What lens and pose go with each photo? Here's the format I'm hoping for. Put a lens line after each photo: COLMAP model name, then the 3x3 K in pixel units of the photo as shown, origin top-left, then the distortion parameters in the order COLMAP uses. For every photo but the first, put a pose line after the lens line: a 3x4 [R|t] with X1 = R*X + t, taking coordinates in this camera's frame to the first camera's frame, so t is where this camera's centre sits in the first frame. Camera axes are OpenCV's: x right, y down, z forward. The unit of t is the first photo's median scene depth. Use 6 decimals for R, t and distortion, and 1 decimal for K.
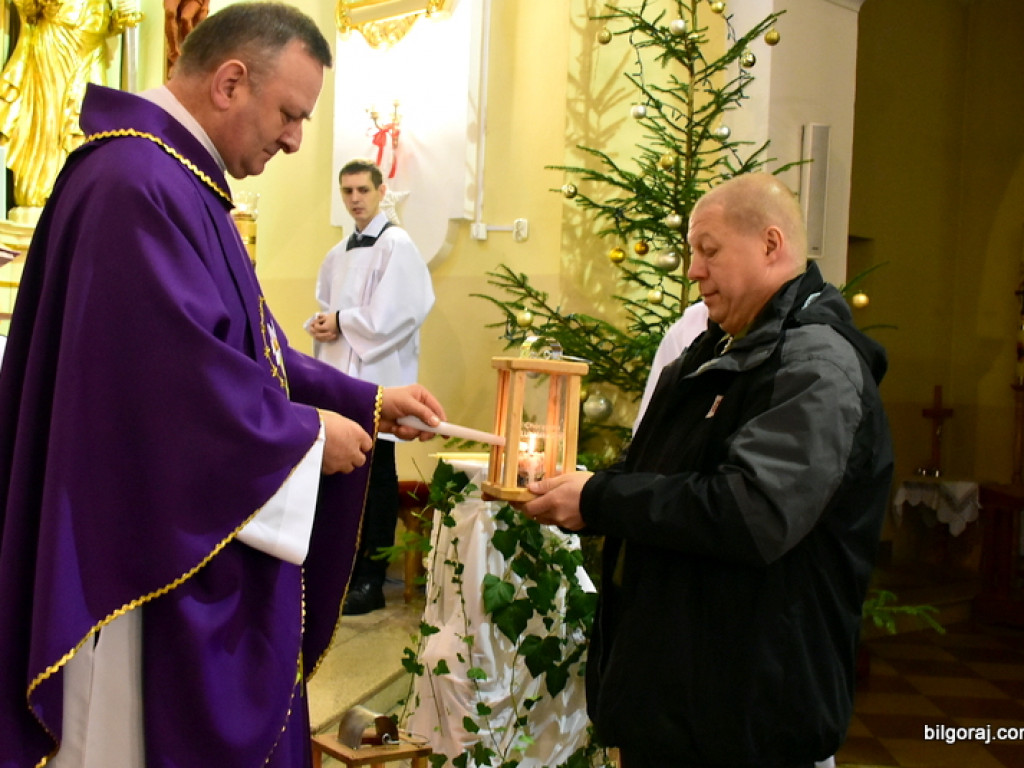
lens RADIAL K [[1407.9, 0, 513.8], [0, 1407.9, 402.1], [0, 0, 1]] dist [0.006362, 0.063412]
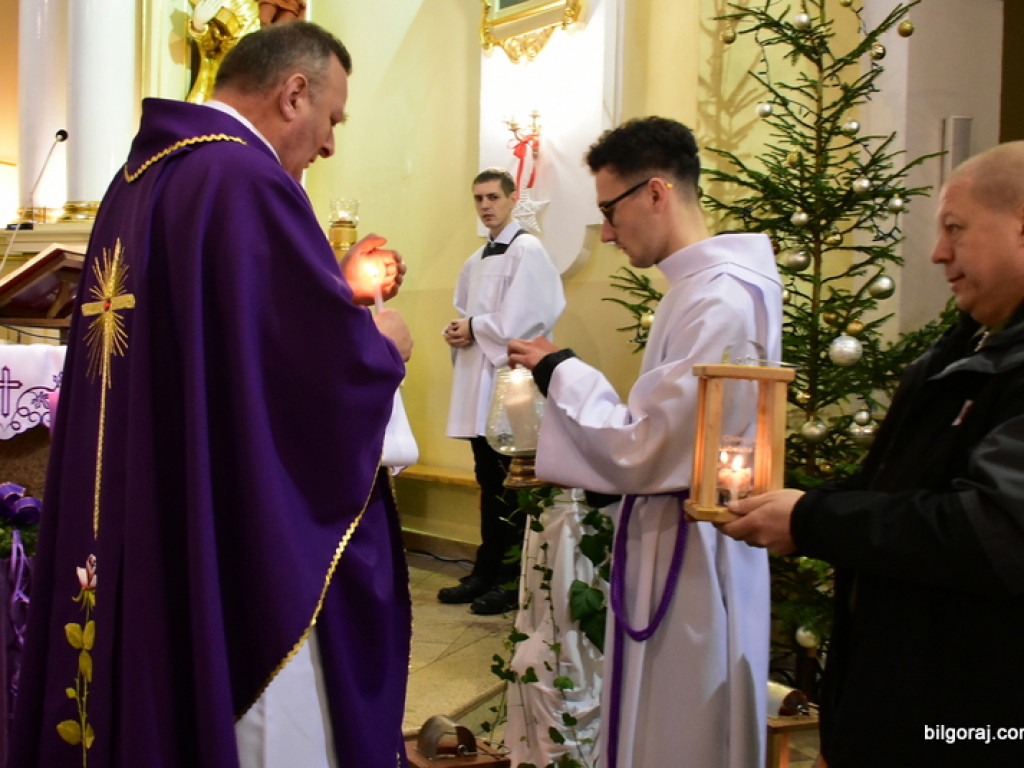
lens RADIAL K [[1326.0, 0, 514.1], [0, 1326.0, 397.6], [0, 0, 1]] dist [0.005706, 0.052739]
pose [[0.989798, -0.011193, -0.142038, 0.043875], [0.010191, 0.999918, -0.007783, 0.001464], [0.142113, 0.006257, 0.989831, 0.052165]]
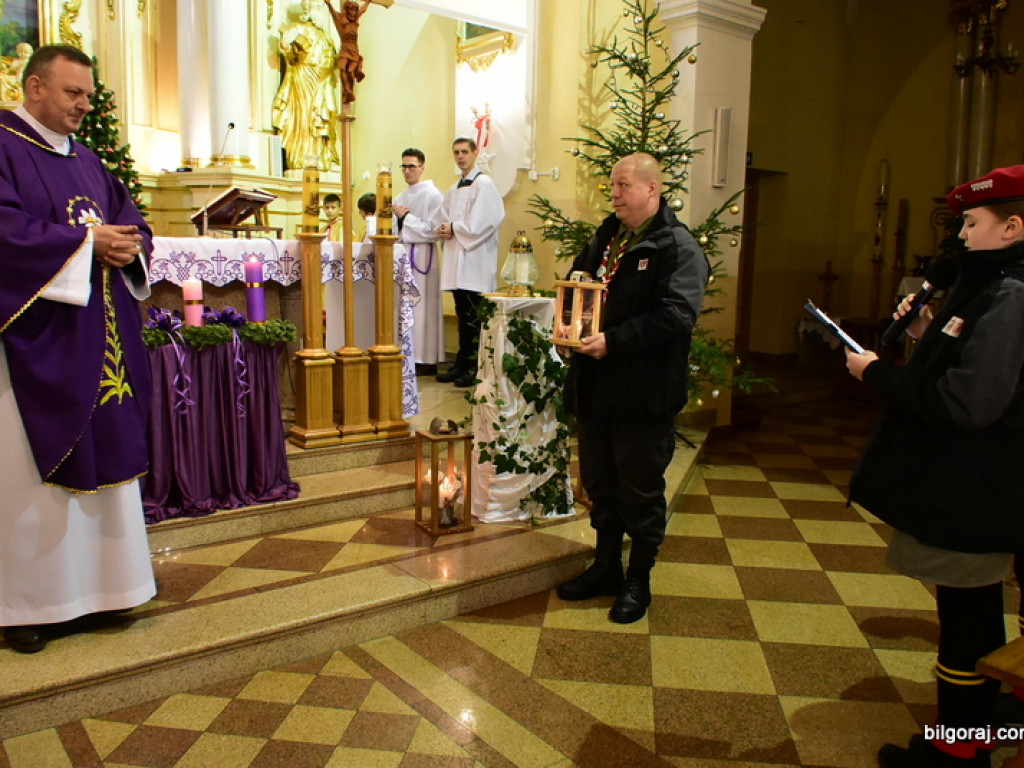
lens RADIAL K [[860.4, 0, 512.0], [0, 860.4, 384.0], [0, 0, 1]] dist [-0.040933, -0.002412]
pose [[0.994217, -0.004259, -0.107308, 0.074835], [0.017111, 0.992730, 0.119136, 0.012828], [0.106021, -0.120283, 0.987062, -0.126478]]
